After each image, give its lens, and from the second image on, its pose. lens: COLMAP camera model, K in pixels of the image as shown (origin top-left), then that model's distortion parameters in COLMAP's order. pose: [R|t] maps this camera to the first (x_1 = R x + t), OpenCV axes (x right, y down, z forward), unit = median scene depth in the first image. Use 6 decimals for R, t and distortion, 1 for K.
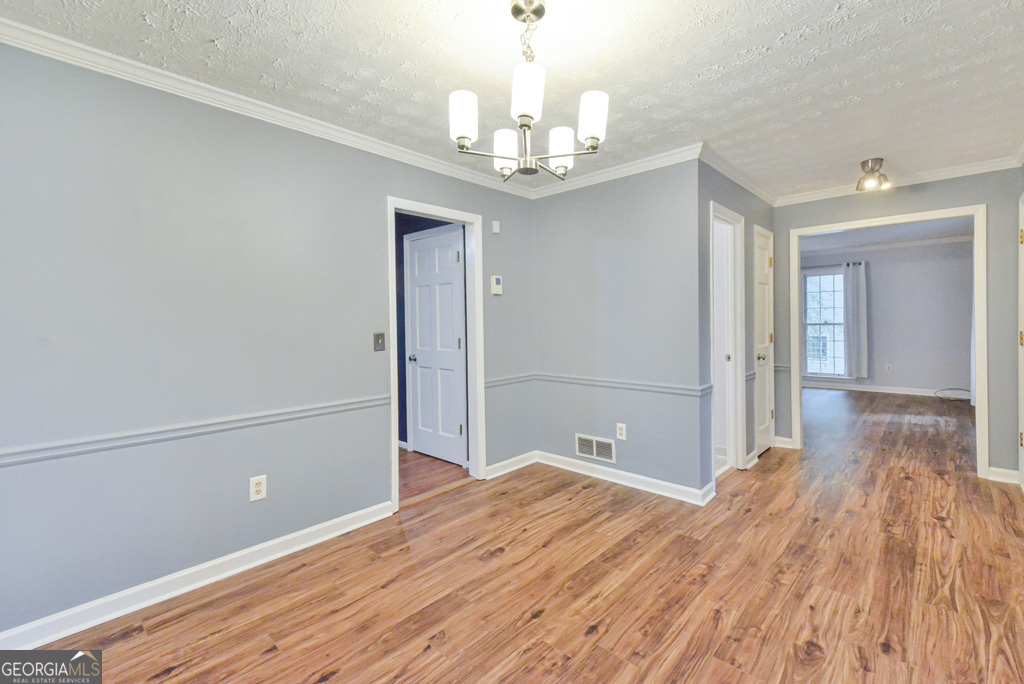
lens RADIAL K [[447.0, 0, 535.1], [0, 447.0, 328.5], [0, 0, 1]] dist [0.019497, -0.004753]
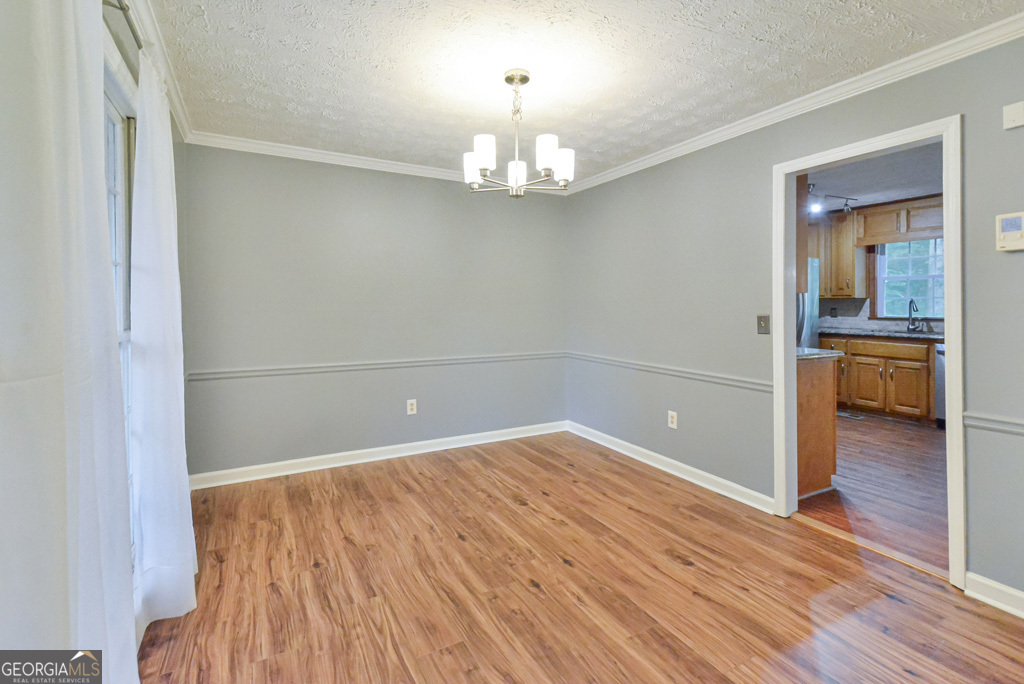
lens RADIAL K [[447.0, 0, 504.3], [0, 447.0, 309.4], [0, 0, 1]] dist [0.019497, -0.004753]
pose [[-0.343131, 0.020510, -0.939064, 1.002212], [-0.004825, 0.999710, 0.023598, -0.029733], [0.939275, 0.012628, -0.342932, 1.103661]]
